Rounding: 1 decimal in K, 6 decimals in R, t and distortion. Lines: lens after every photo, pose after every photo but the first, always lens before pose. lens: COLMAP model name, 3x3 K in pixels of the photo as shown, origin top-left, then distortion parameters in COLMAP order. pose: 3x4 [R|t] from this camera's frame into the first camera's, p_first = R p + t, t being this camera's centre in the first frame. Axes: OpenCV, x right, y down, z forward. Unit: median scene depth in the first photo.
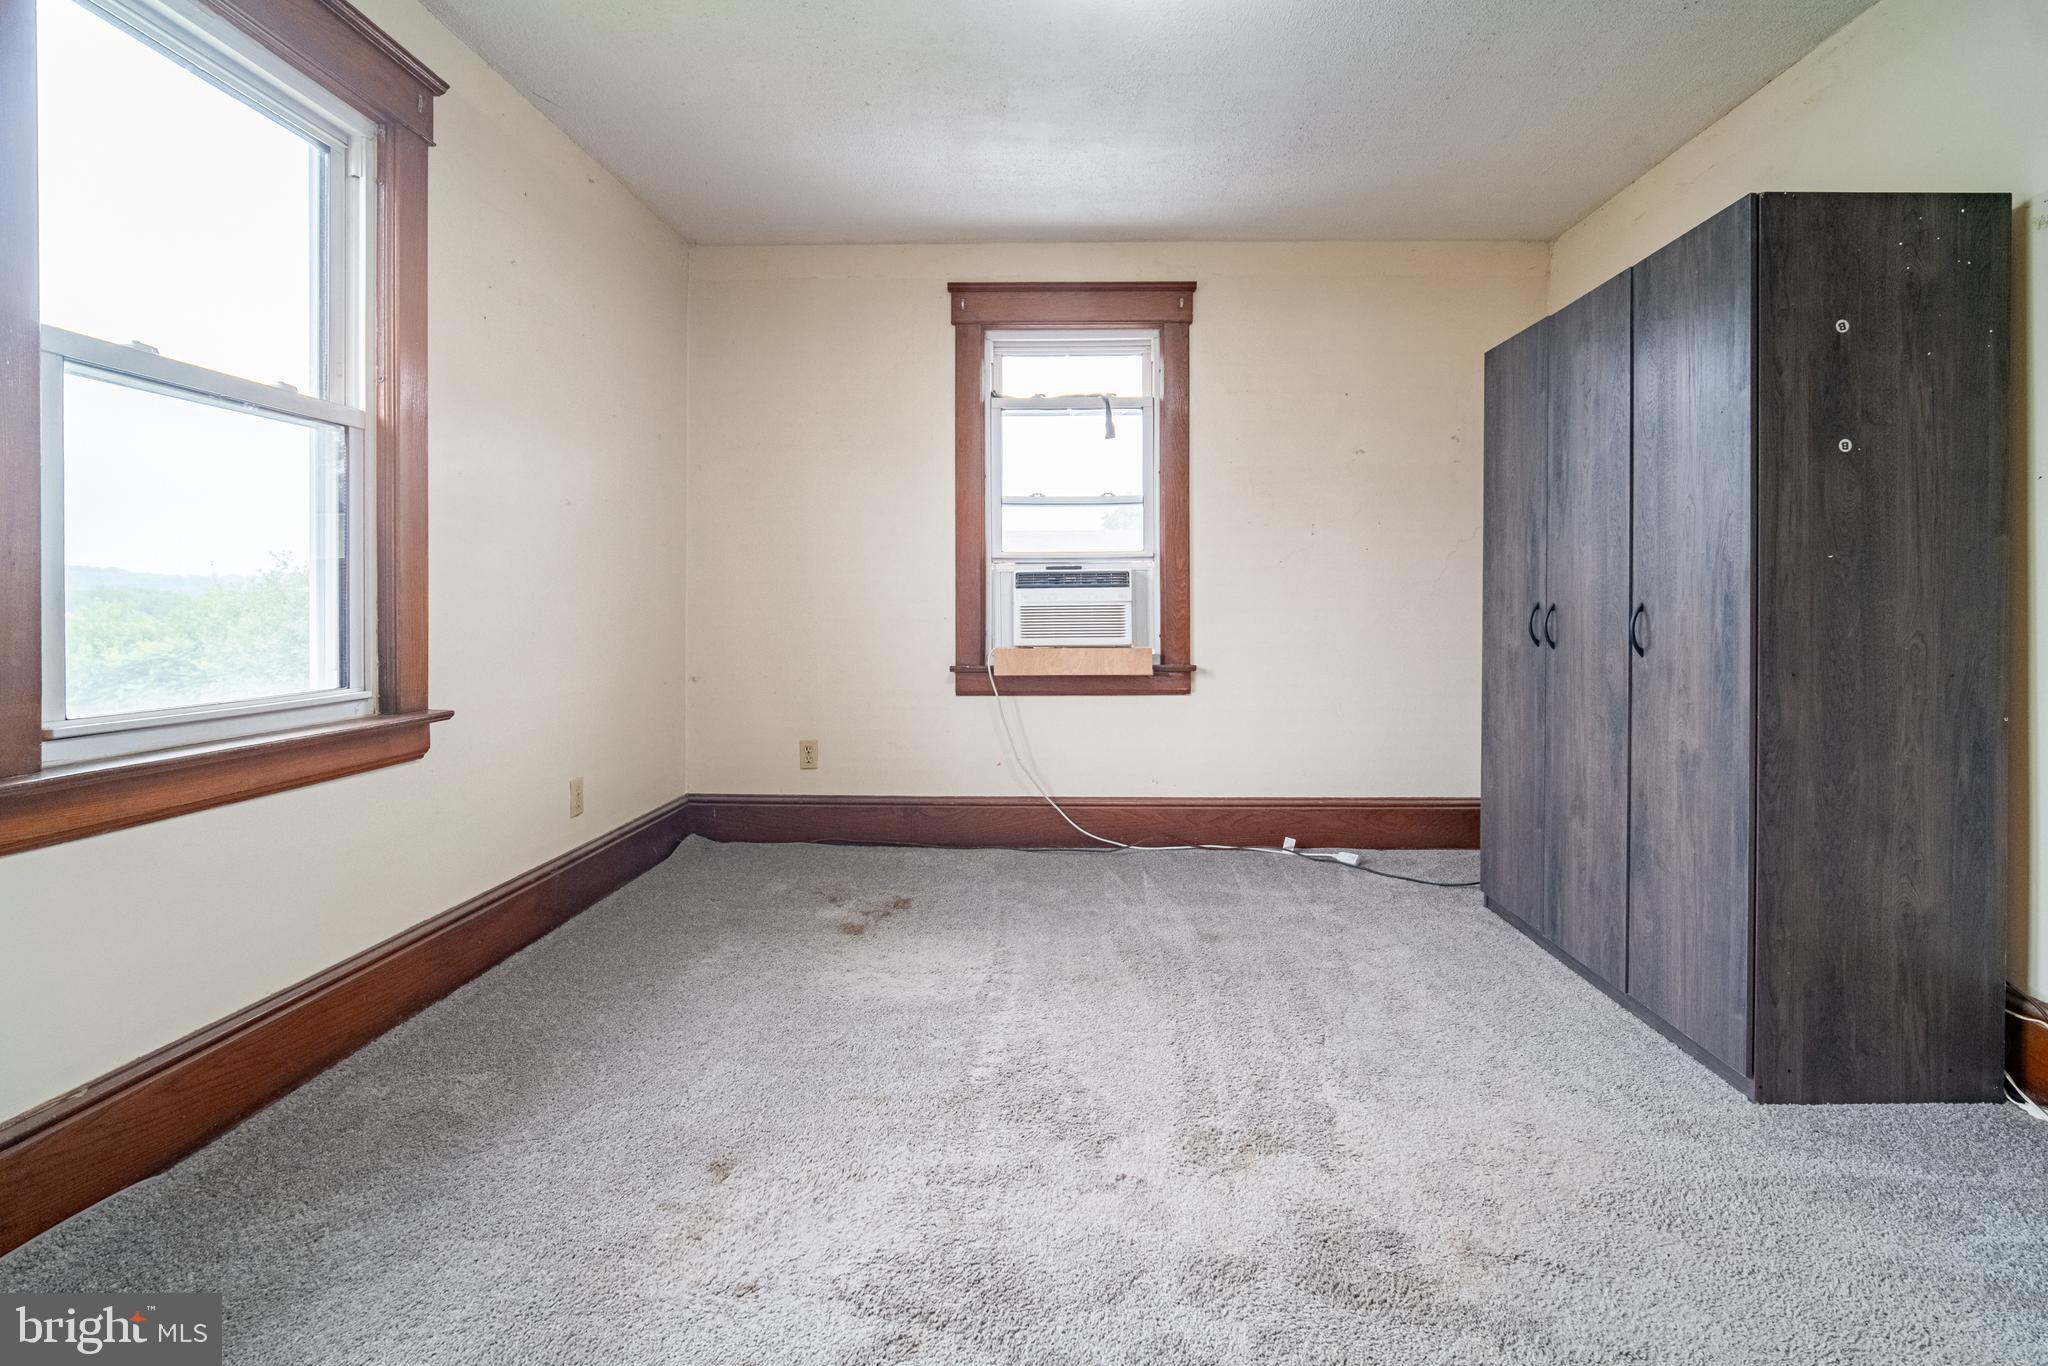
lens RADIAL K [[919.1, 0, 998.2], [0, 919.1, 601.9], [0, 0, 1]] dist [-0.013403, 0.002135]
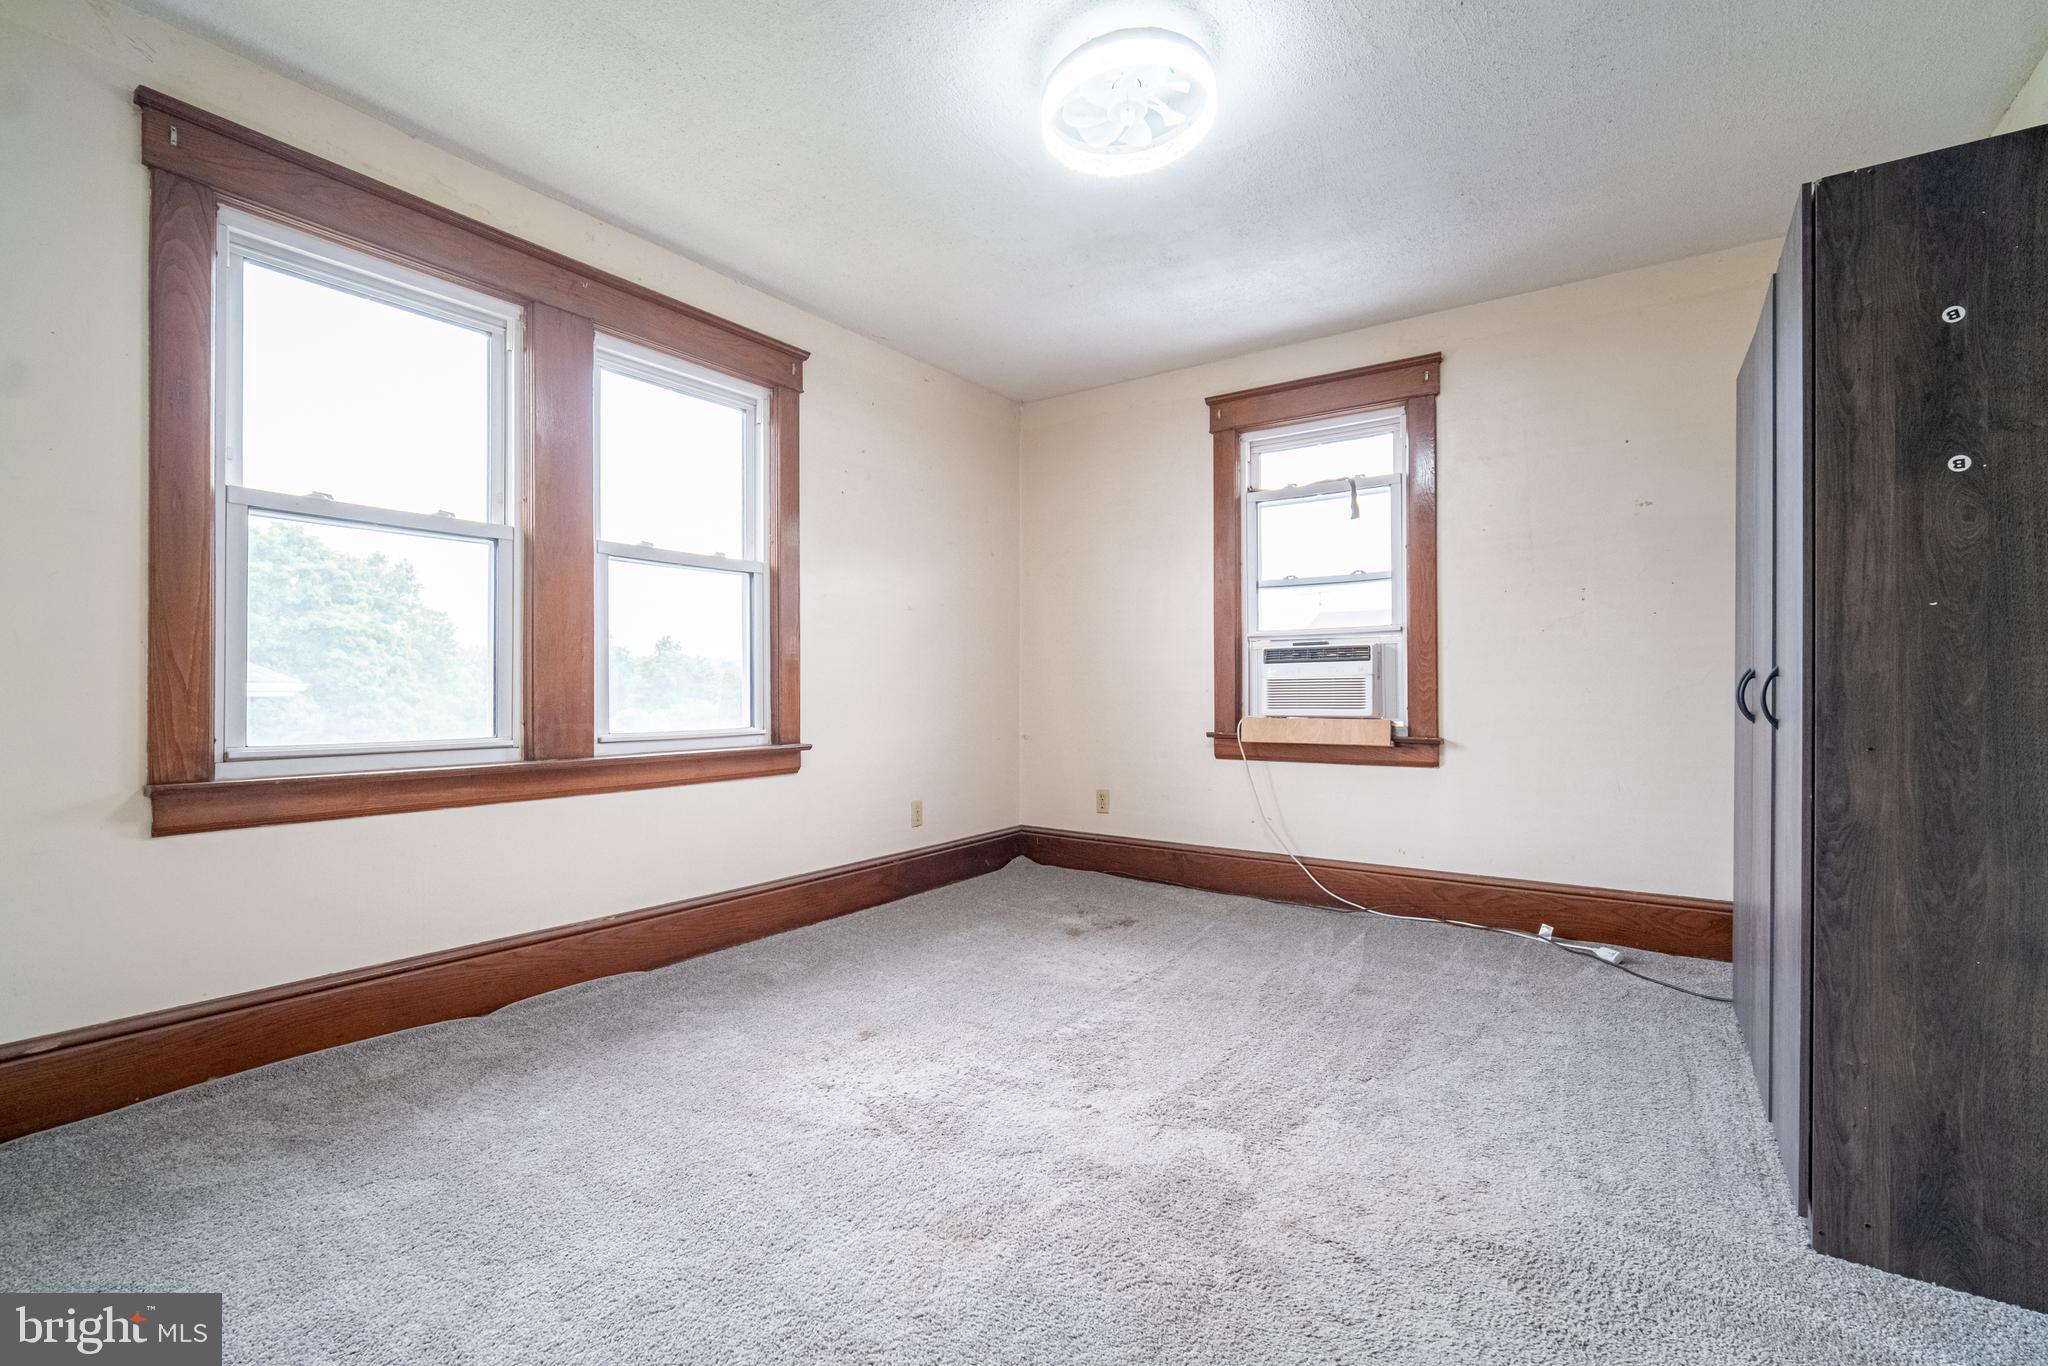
lens RADIAL K [[919.1, 0, 1034.8], [0, 919.1, 684.5], [0, 0, 1]] dist [-0.013403, 0.002135]
pose [[0.824559, -0.003223, -0.565767, 0.629454], [0.002061, 0.999994, -0.002693, 0.019539], [0.565772, 0.001054, 0.824561, -0.100839]]
